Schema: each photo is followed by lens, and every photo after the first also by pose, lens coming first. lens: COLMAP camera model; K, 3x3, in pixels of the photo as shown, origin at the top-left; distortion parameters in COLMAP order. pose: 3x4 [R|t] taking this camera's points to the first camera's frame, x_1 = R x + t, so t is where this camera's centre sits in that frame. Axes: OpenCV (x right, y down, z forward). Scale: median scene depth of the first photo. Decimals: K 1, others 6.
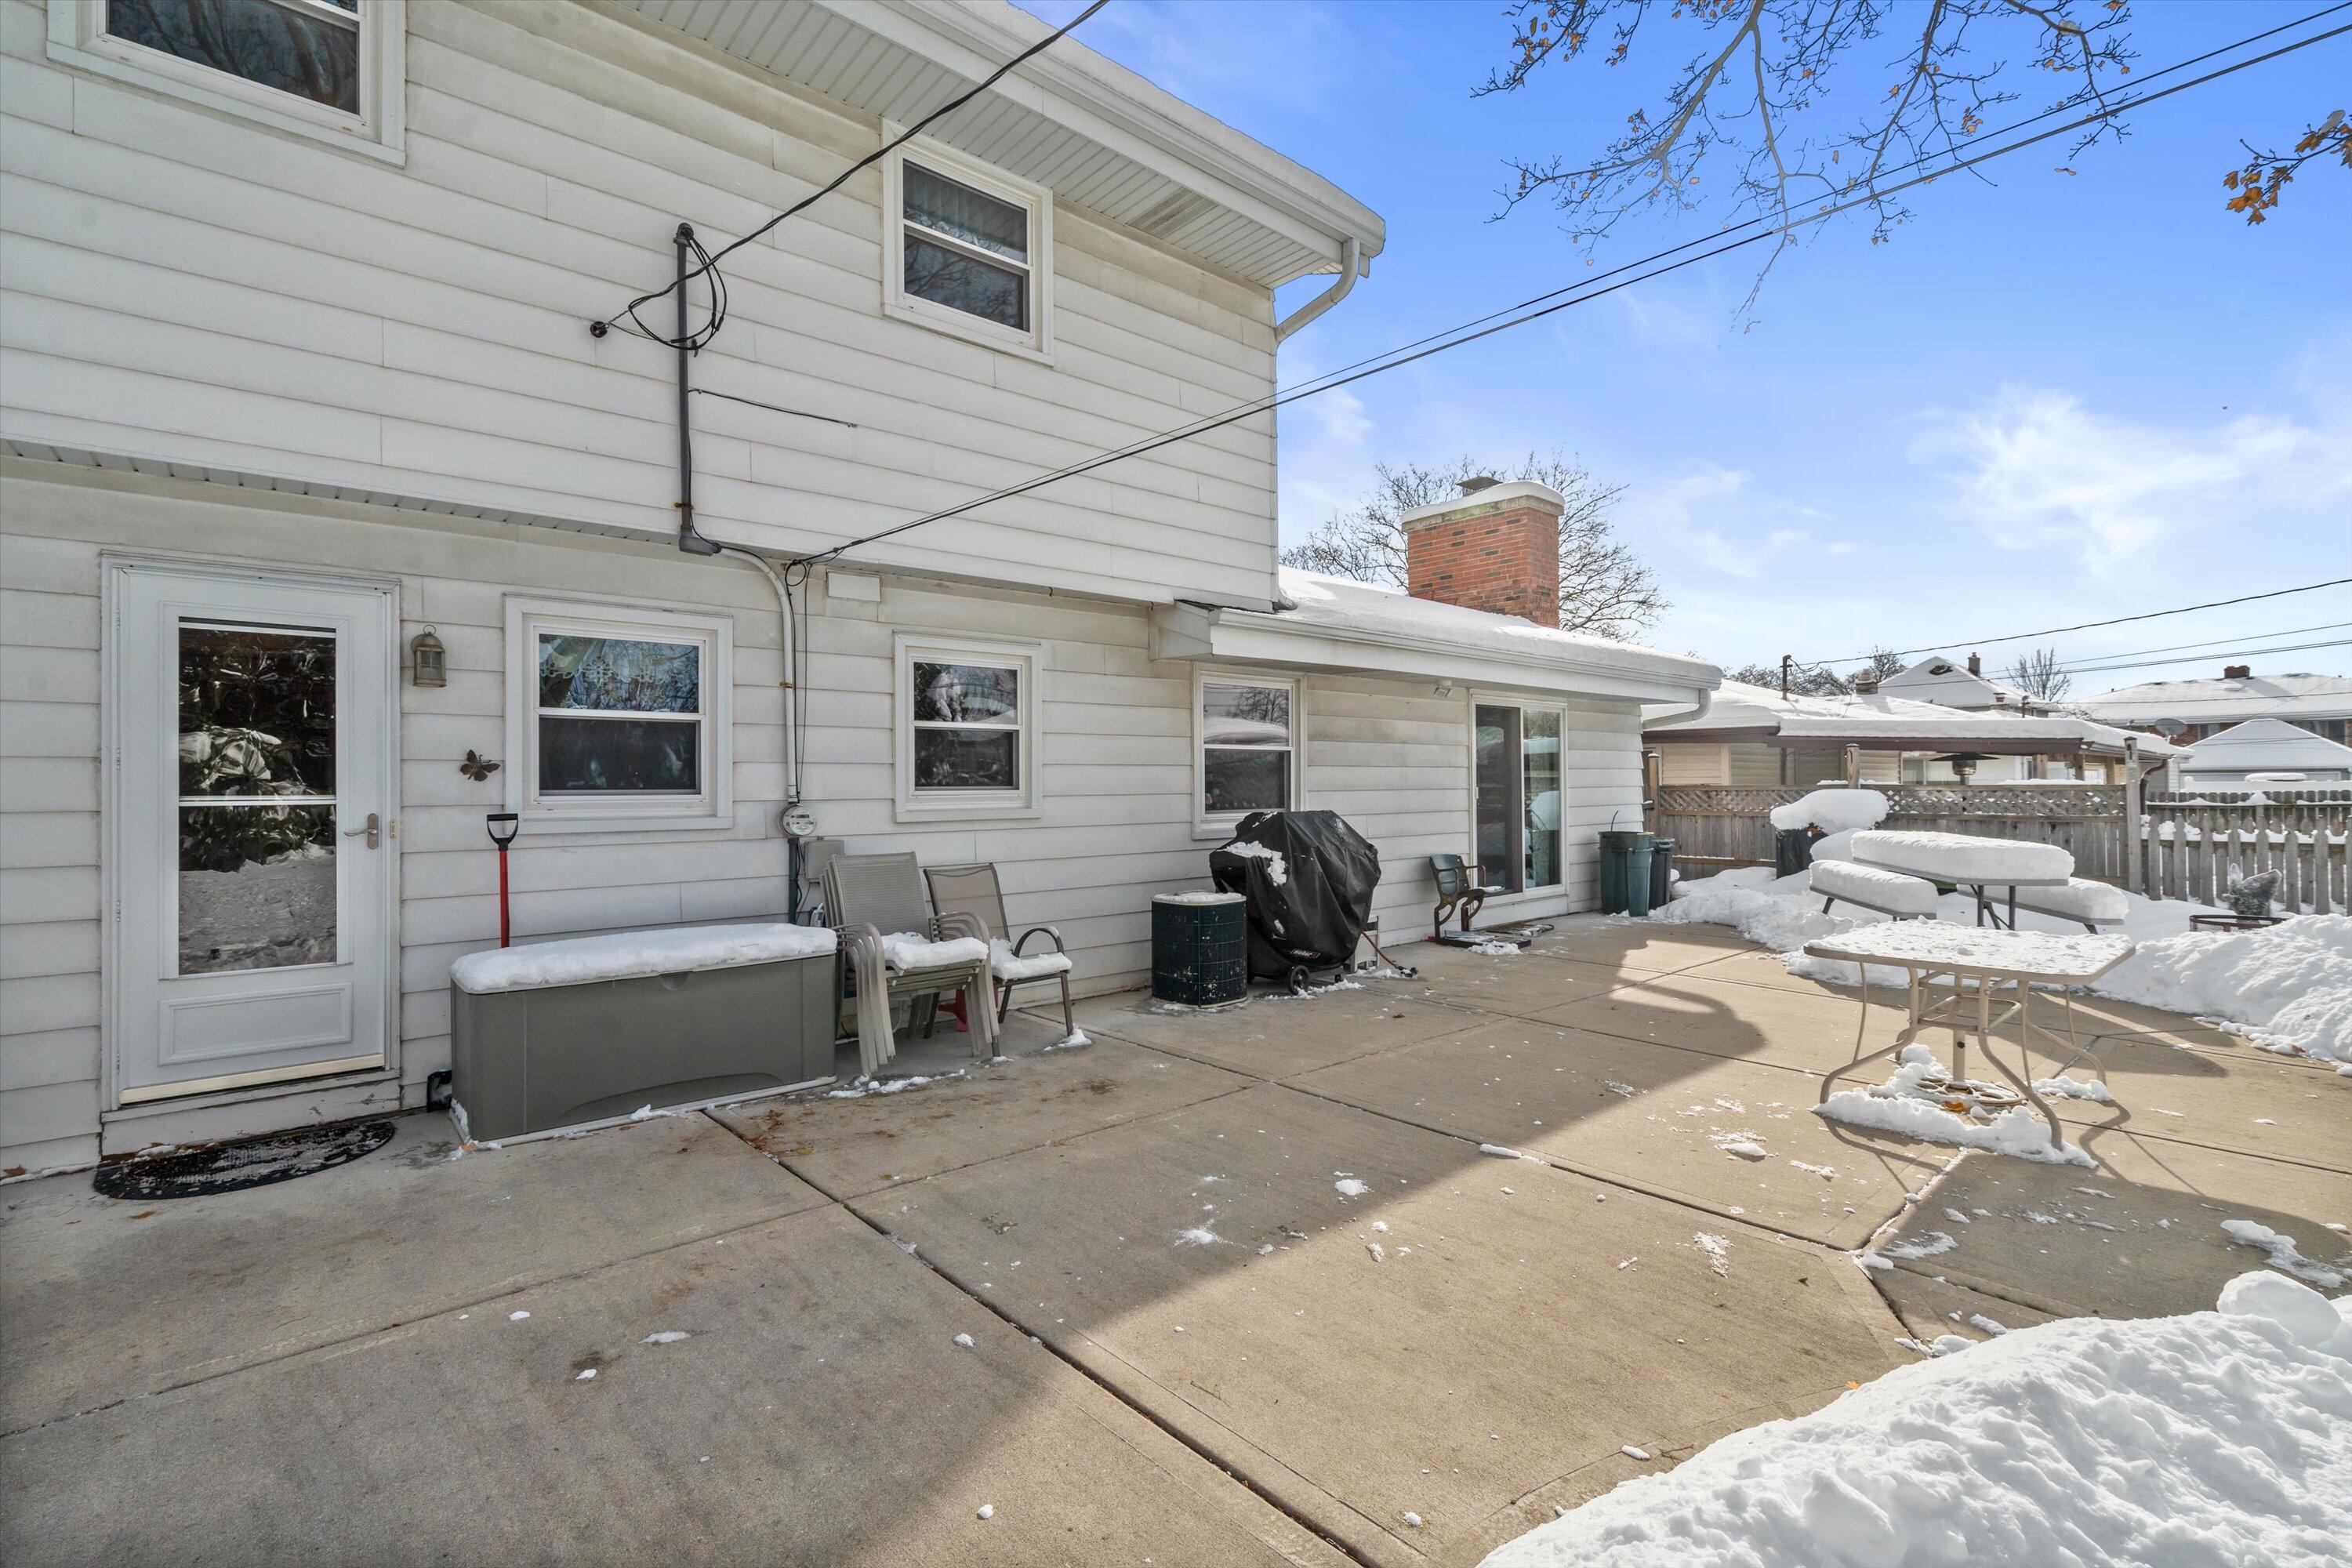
lens RADIAL K [[1085.9, 0, 1176.0], [0, 1085.9, 784.0], [0, 0, 1]] dist [-0.002932, -0.000191]
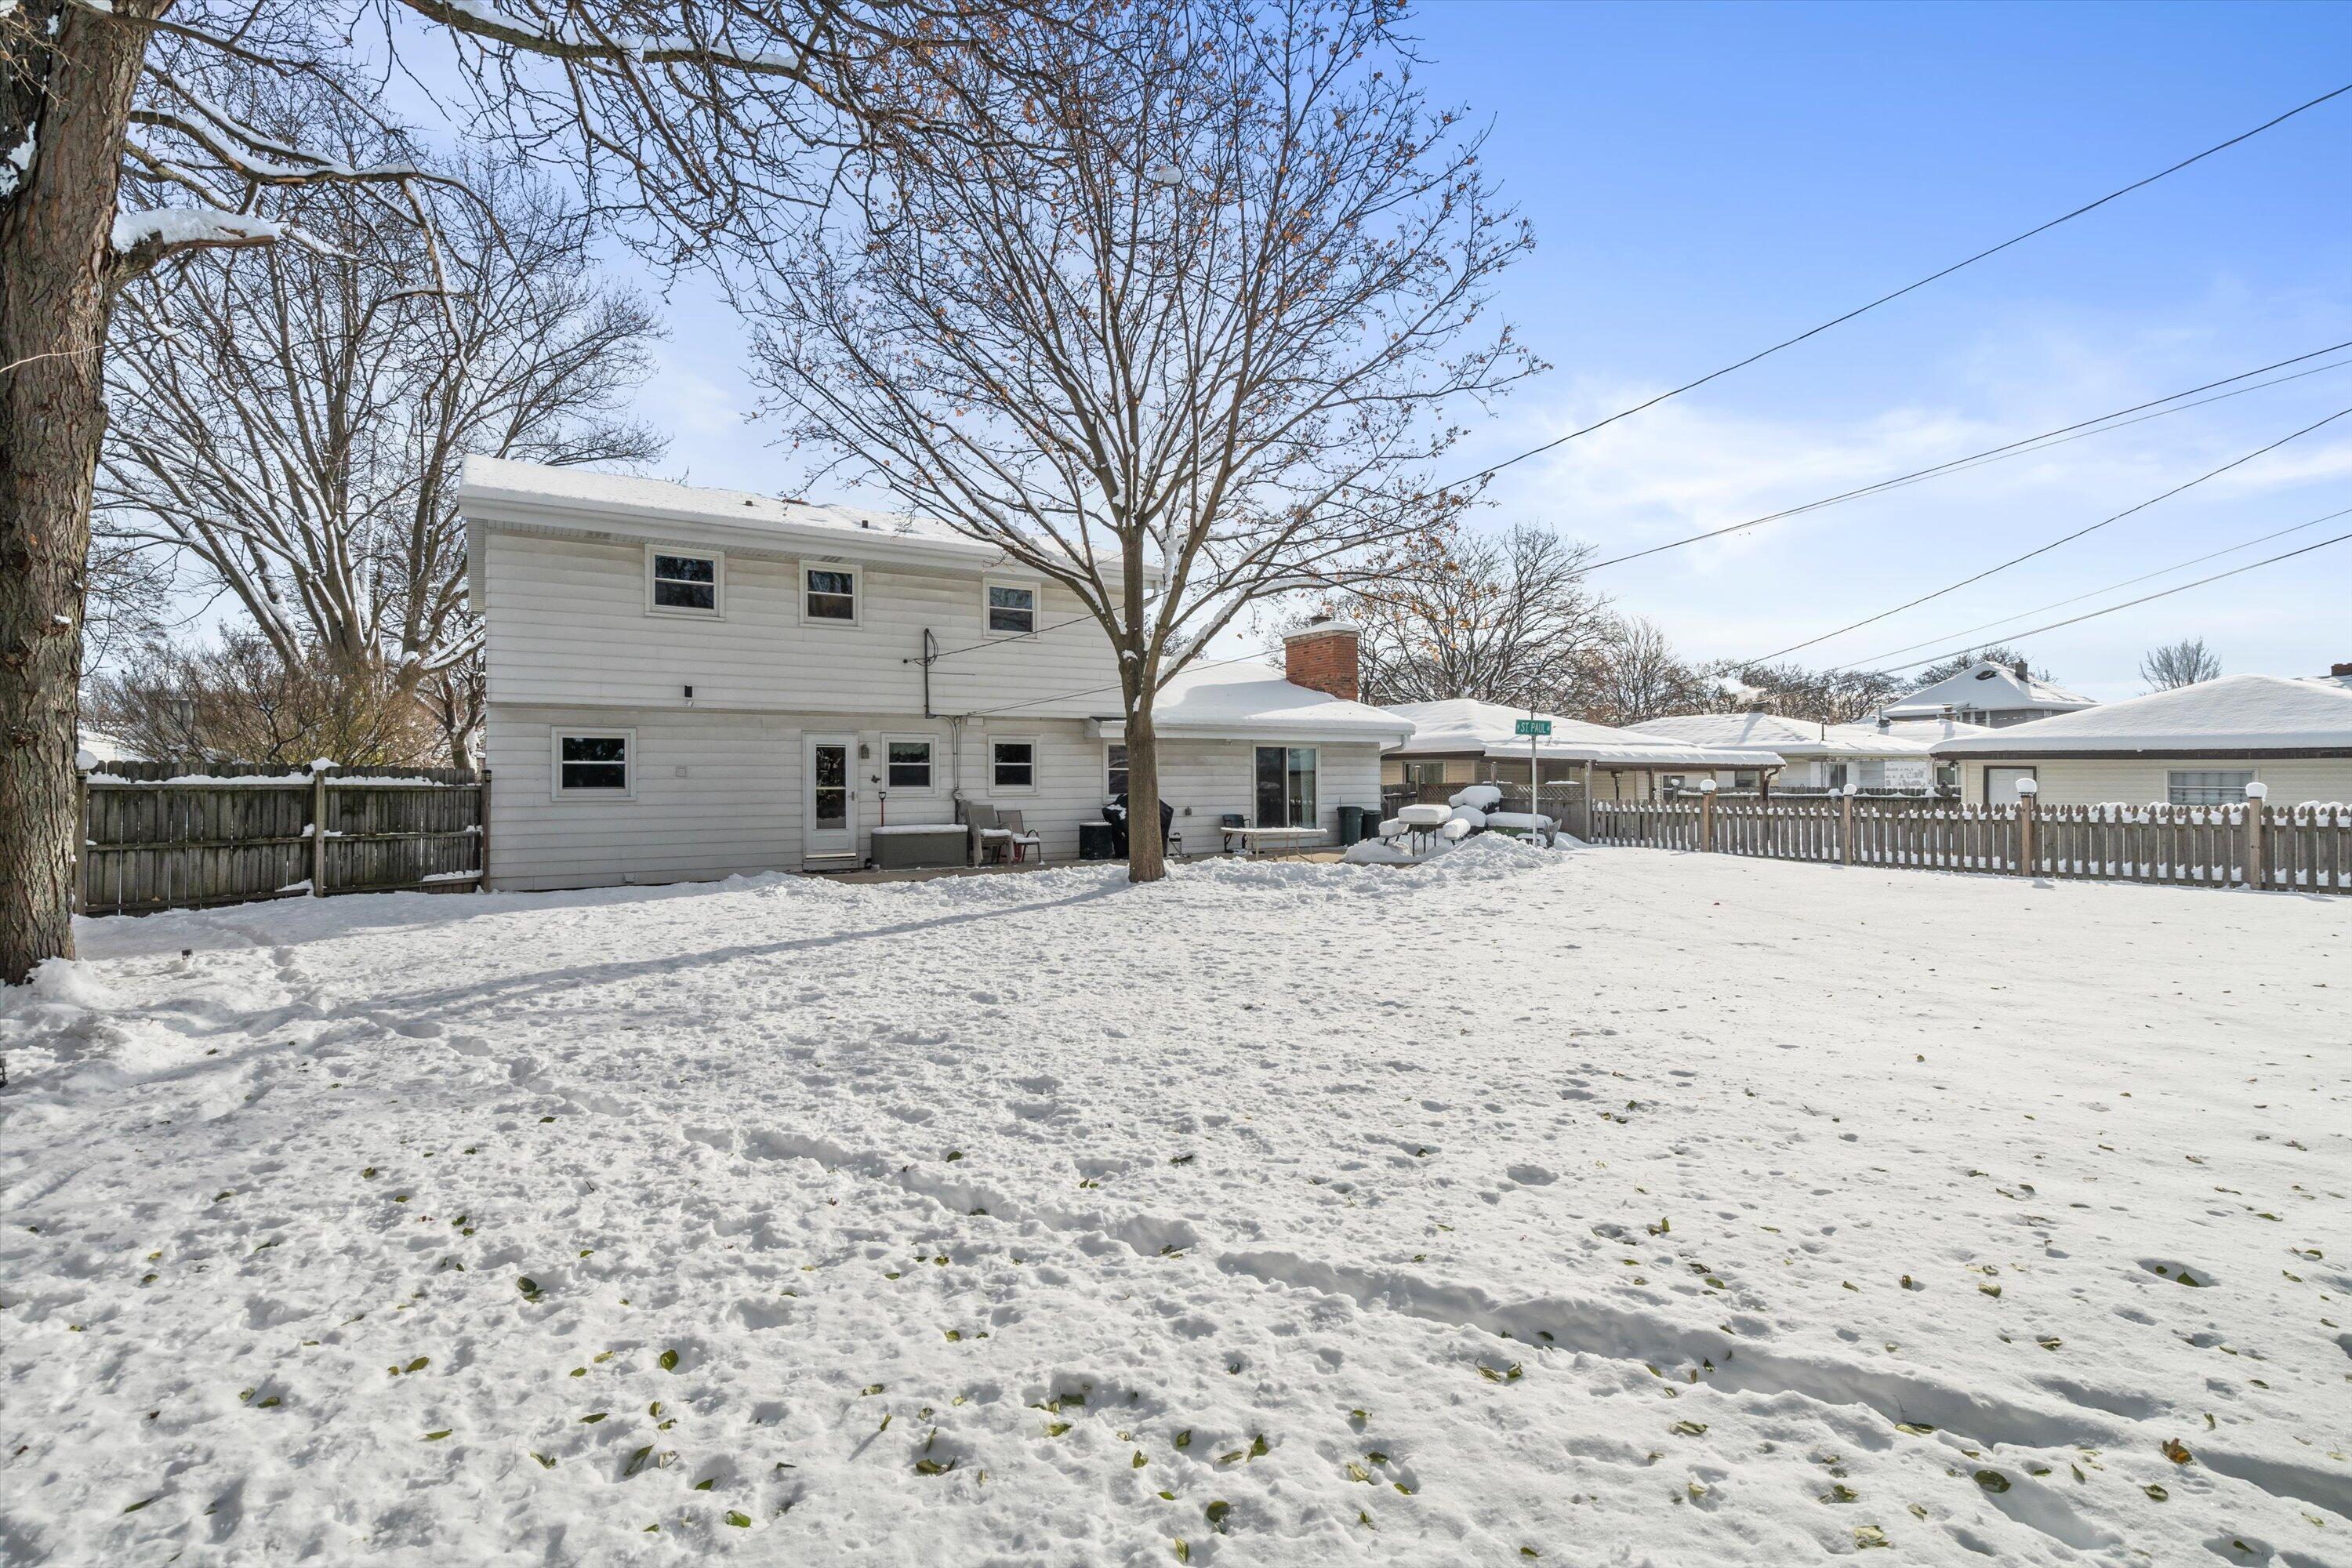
lens RADIAL K [[1139.5, 0, 1176.0], [0, 1139.5, 784.0], [0, 0, 1]] dist [0.001891, 0.000648]
pose [[0.986843, 0.000660, -0.161679, 0.797524], [-0.000040, 0.999993, 0.003838, -0.011497], [0.161680, -0.003781, 0.986836, -2.128908]]
